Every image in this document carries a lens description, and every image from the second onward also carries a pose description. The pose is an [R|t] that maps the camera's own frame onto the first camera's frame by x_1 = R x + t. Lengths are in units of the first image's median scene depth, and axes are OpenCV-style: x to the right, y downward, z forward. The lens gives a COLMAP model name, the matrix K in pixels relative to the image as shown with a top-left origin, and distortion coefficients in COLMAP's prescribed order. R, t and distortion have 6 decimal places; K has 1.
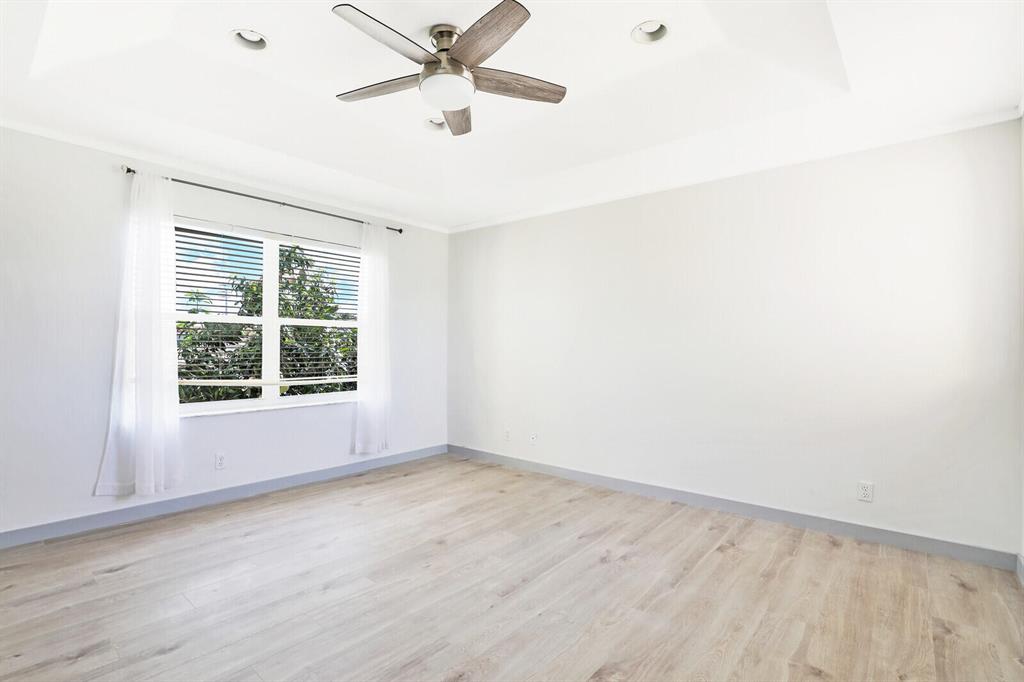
lens RADIAL K [[482.3, 0, 514.8], [0, 482.3, 341.2], [0, 0, 1]] dist [-0.025991, 0.002543]
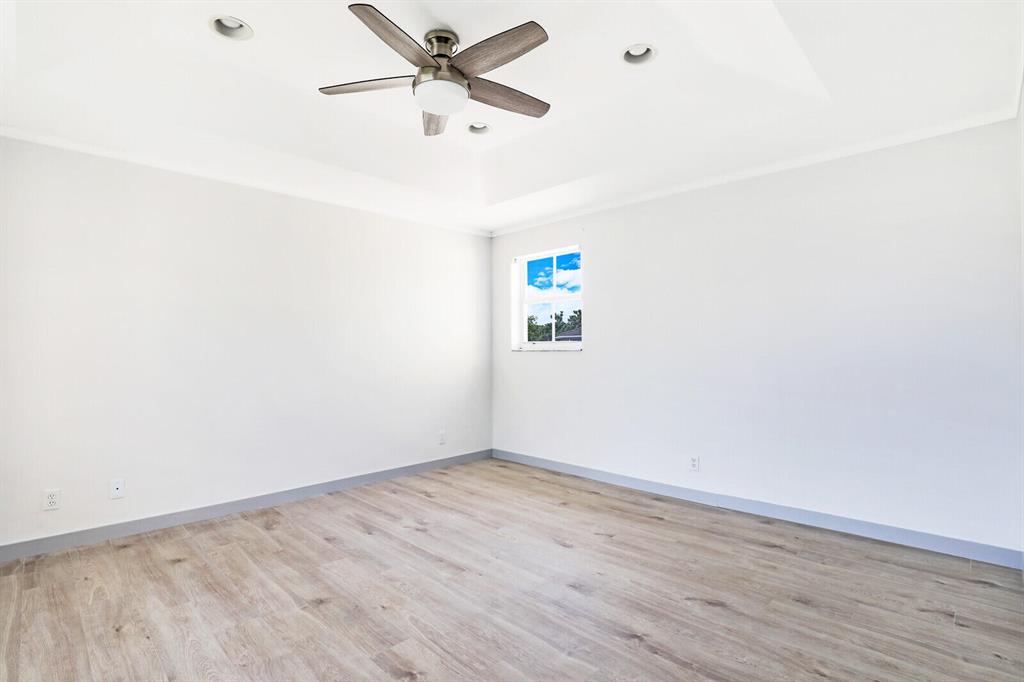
lens RADIAL K [[482.3, 0, 514.5], [0, 482.3, 343.8], [0, 0, 1]] dist [-0.025991, 0.002543]
pose [[0.094415, 0.002356, 0.995530, -0.859489], [-0.001434, 0.999996, -0.002231, -0.002737], [-0.995532, -0.001217, 0.094418, 0.578707]]
